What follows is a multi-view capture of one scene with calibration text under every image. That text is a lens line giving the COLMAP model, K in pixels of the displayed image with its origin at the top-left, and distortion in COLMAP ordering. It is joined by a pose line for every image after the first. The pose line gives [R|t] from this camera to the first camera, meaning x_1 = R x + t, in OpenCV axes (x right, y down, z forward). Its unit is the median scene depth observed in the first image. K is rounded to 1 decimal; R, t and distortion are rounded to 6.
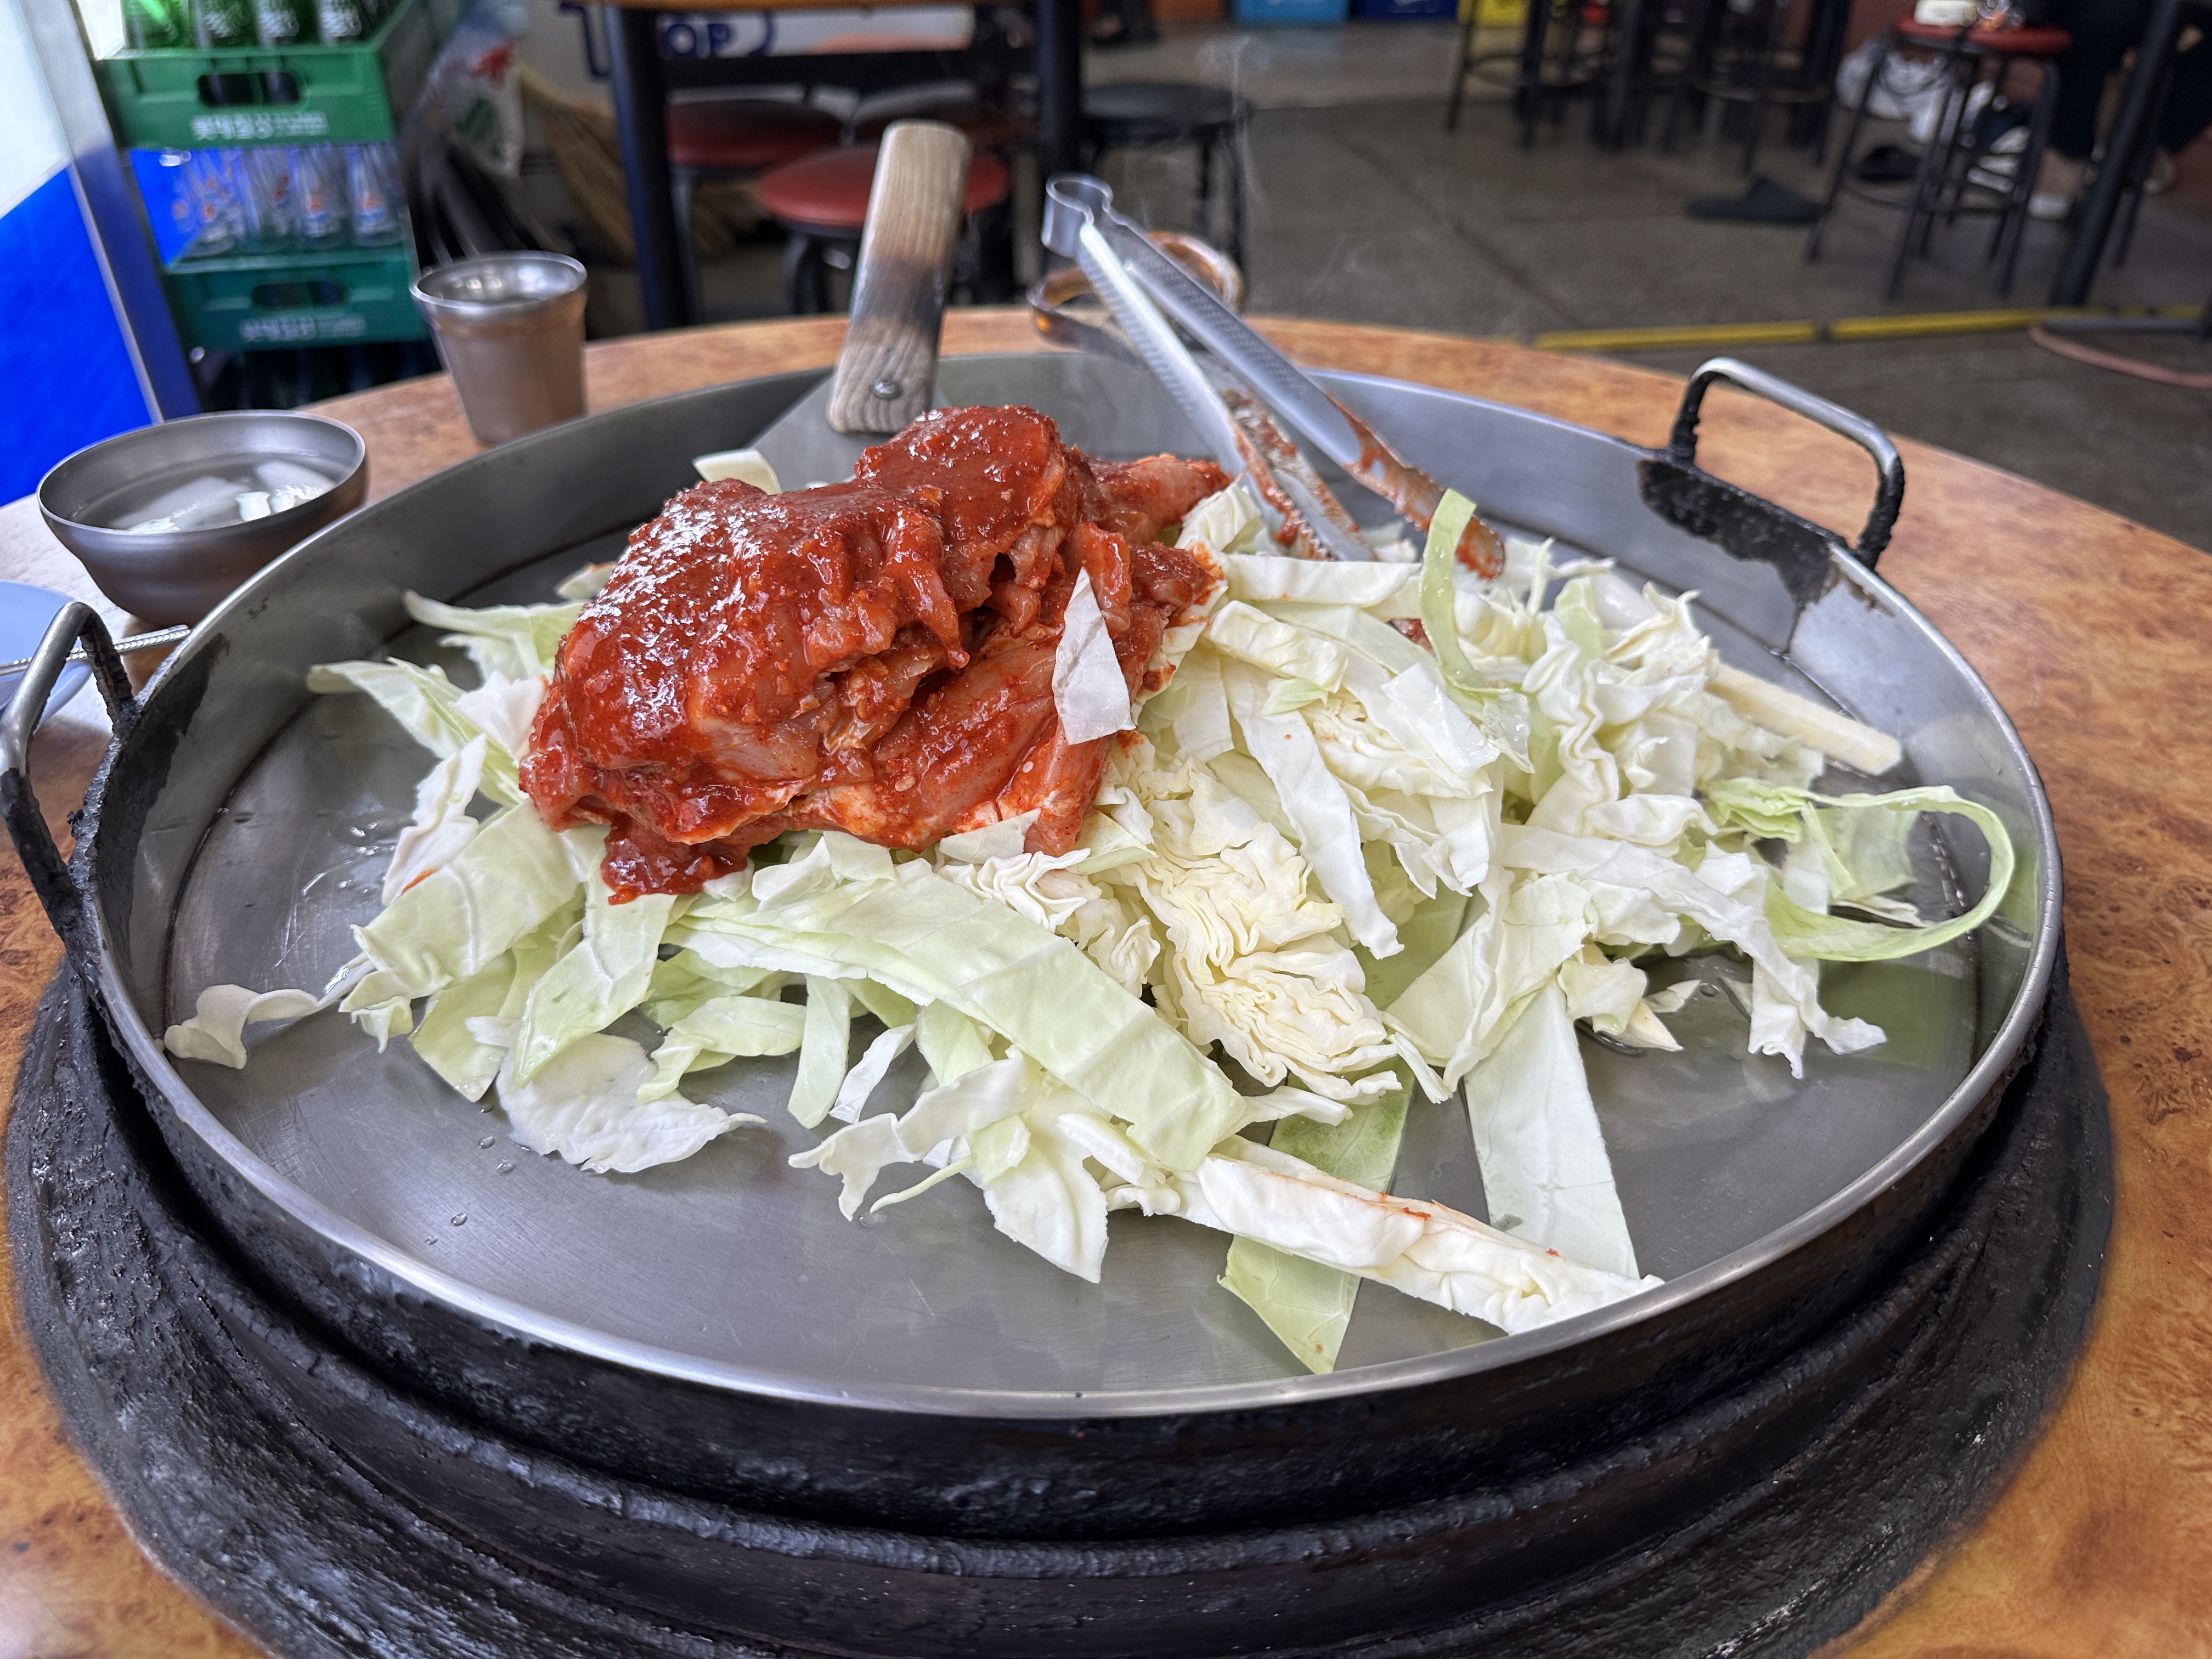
lens RADIAL K [[1569.0, 0, 1106.0], [0, 1569.0, 829.5], [0, 0, 1]] dist [-0.018179, -0.003047]
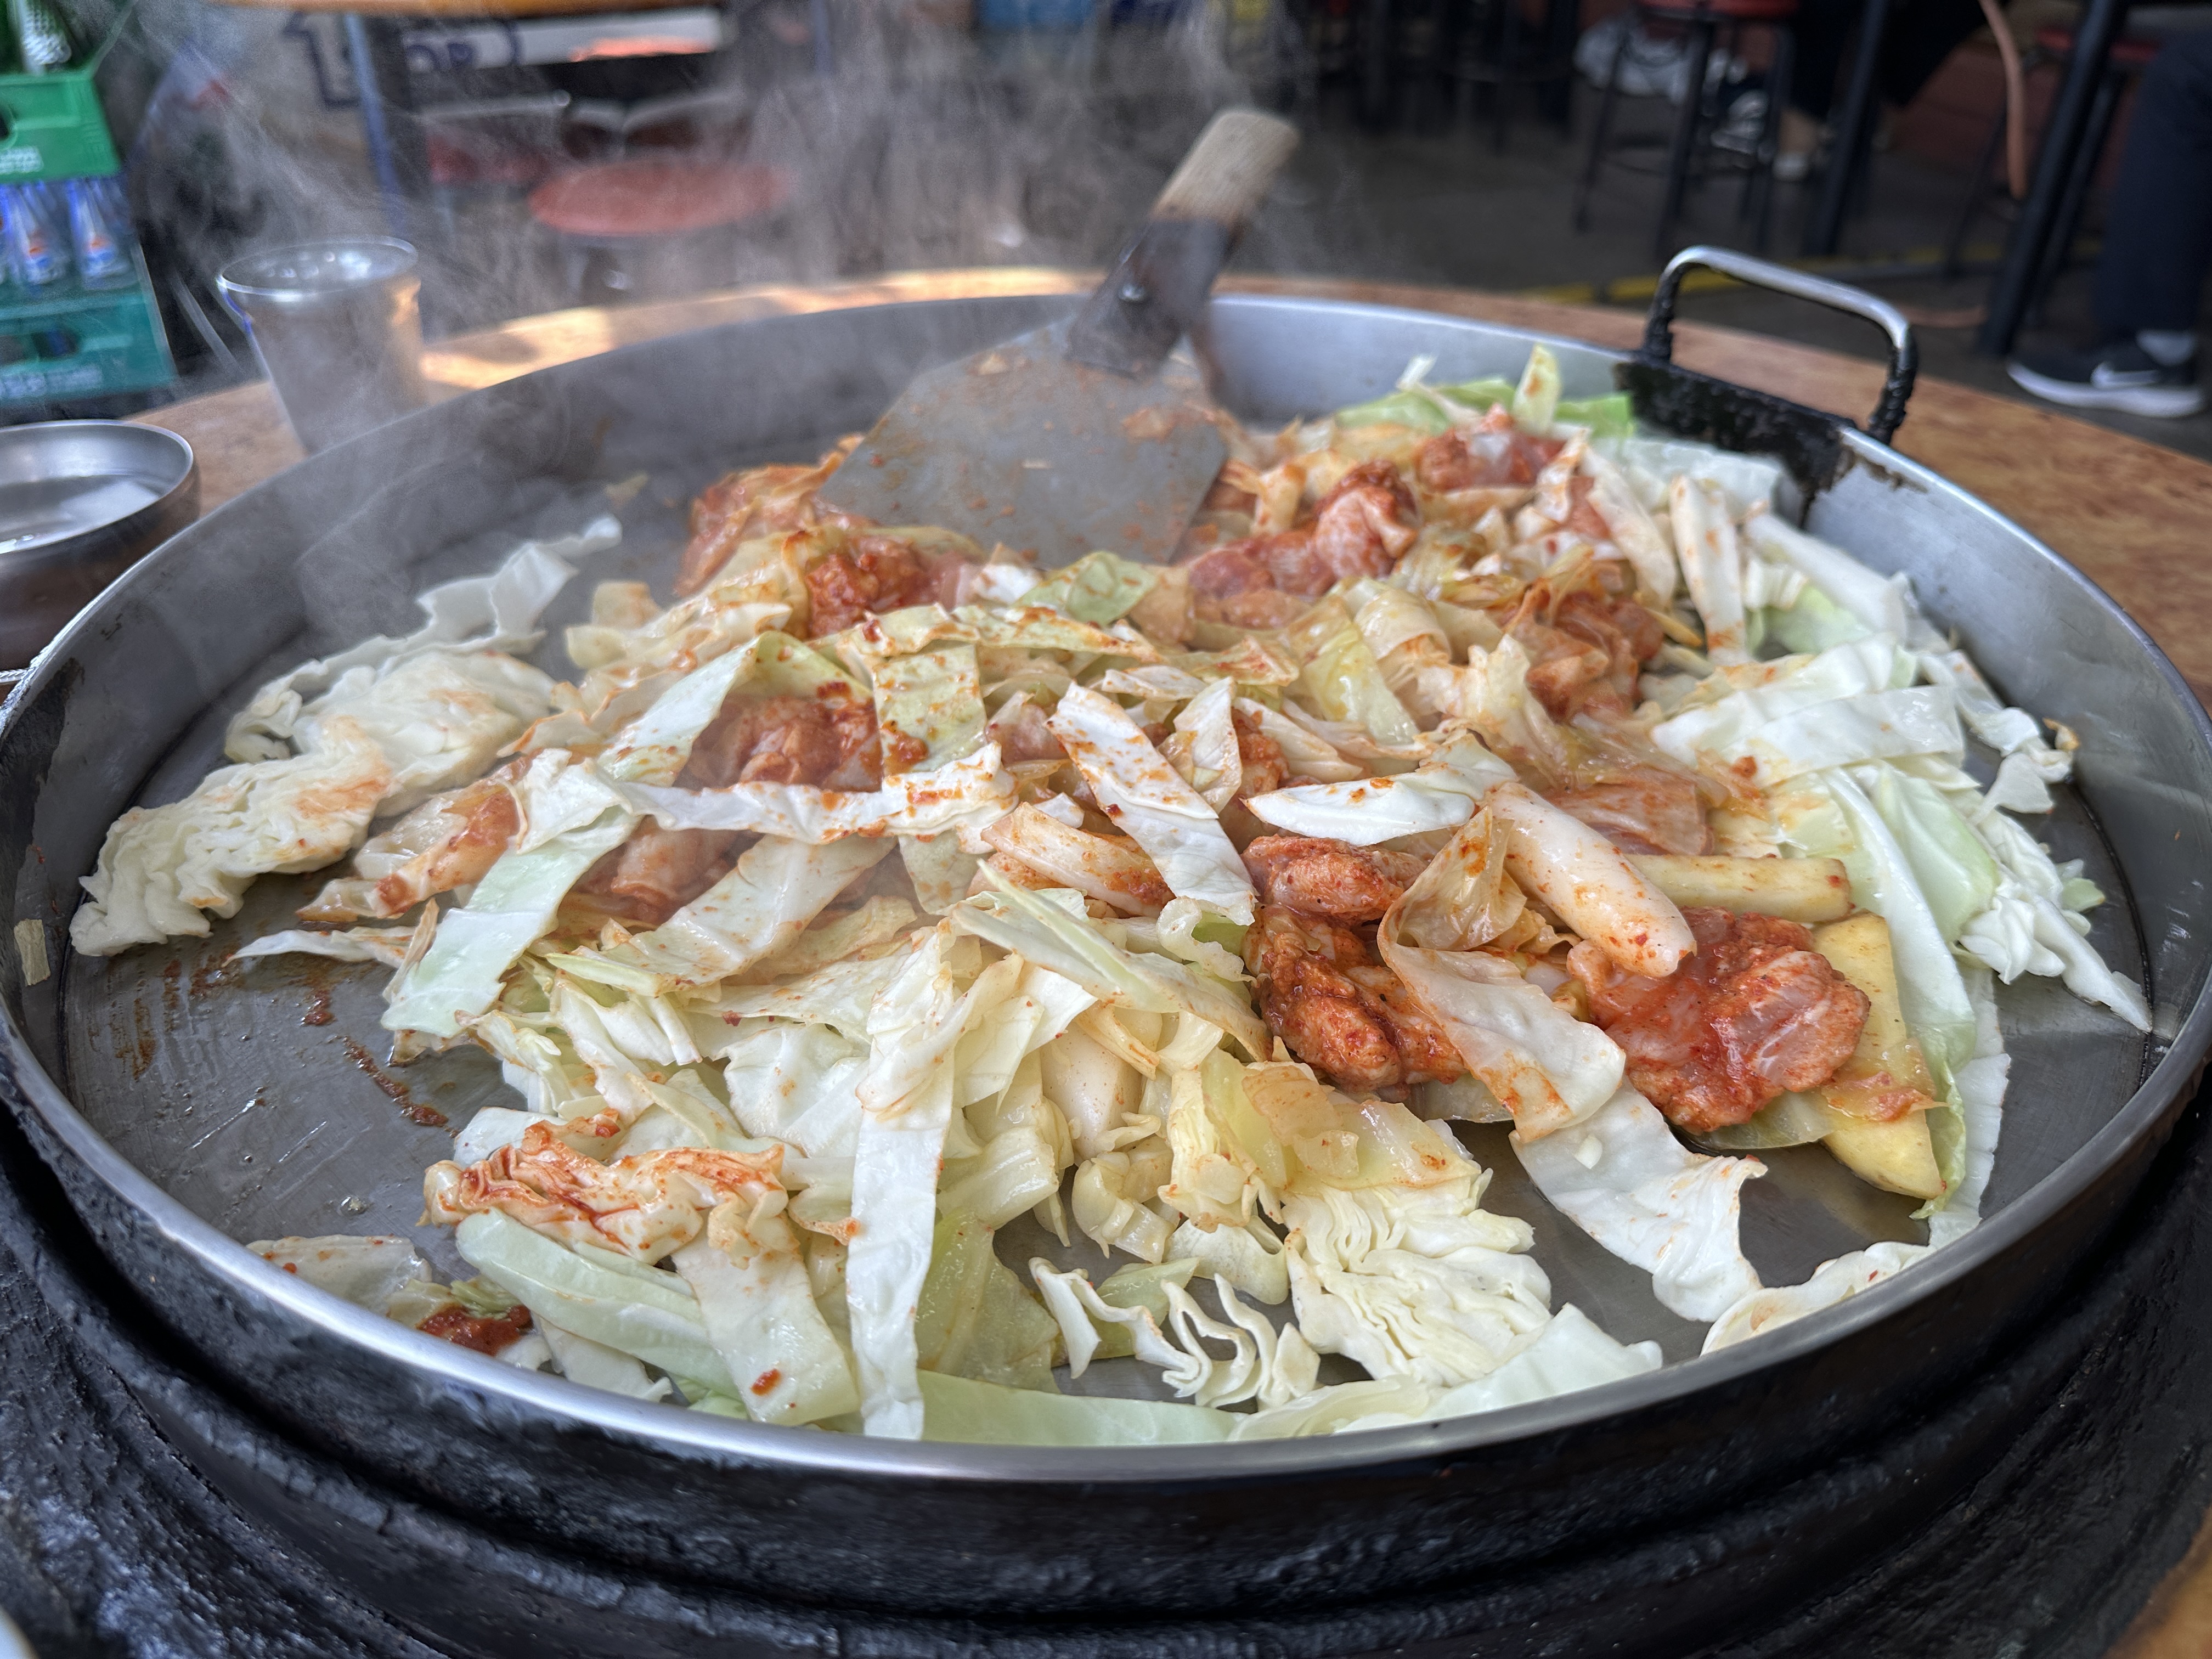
lens RADIAL K [[1577.4, 0, 1106.0], [0, 1577.4, 829.5], [0, 0, 1]] dist [-0.022735, 0.003310]
pose [[0.988344, -0.097802, 0.116665, -0.166622], [0.098886, 0.995093, -0.003520, 0.030765], [-0.115748, 0.015015, 0.993165, 0.141529]]
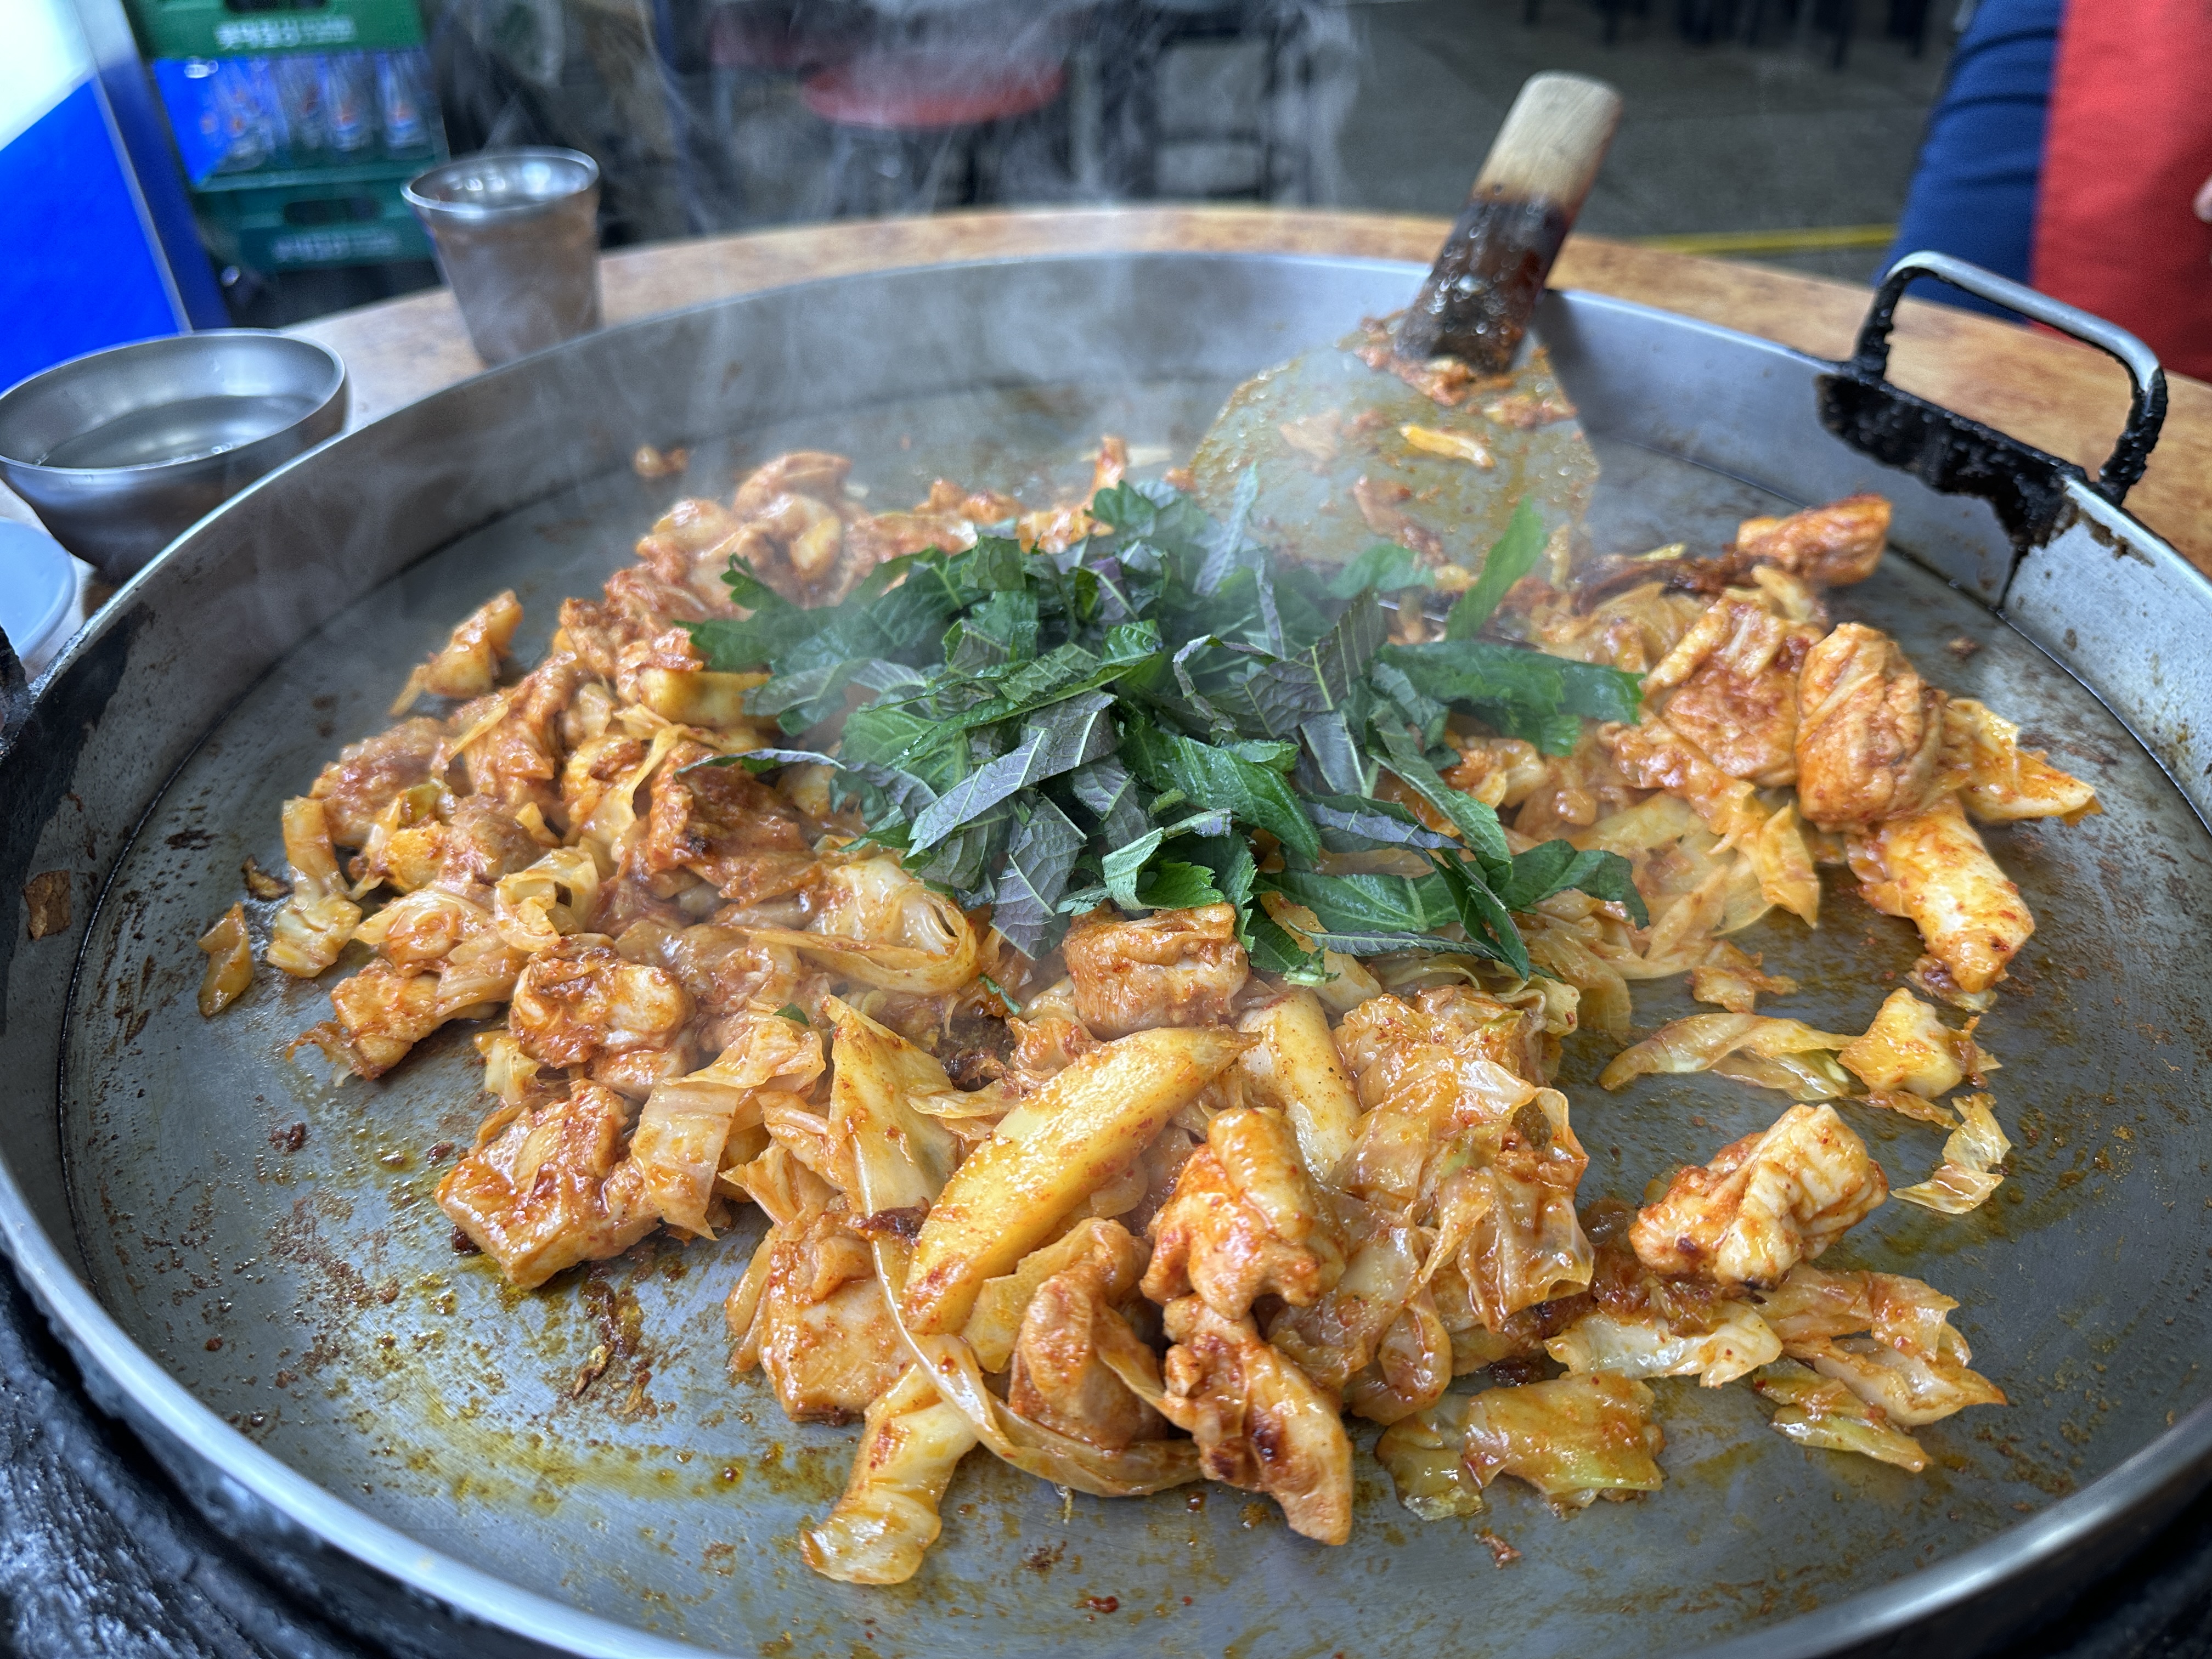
lens RADIAL K [[1577.4, 0, 1106.0], [0, 1577.4, 829.5], [0, 0, 1]] dist [-0.022735, 0.003310]
pose [[0.999383, 0.002498, -0.035035, -0.020794], [-0.000817, 0.998852, 0.047904, -0.049320], [0.035115, -0.047846, 0.998237, 0.206477]]
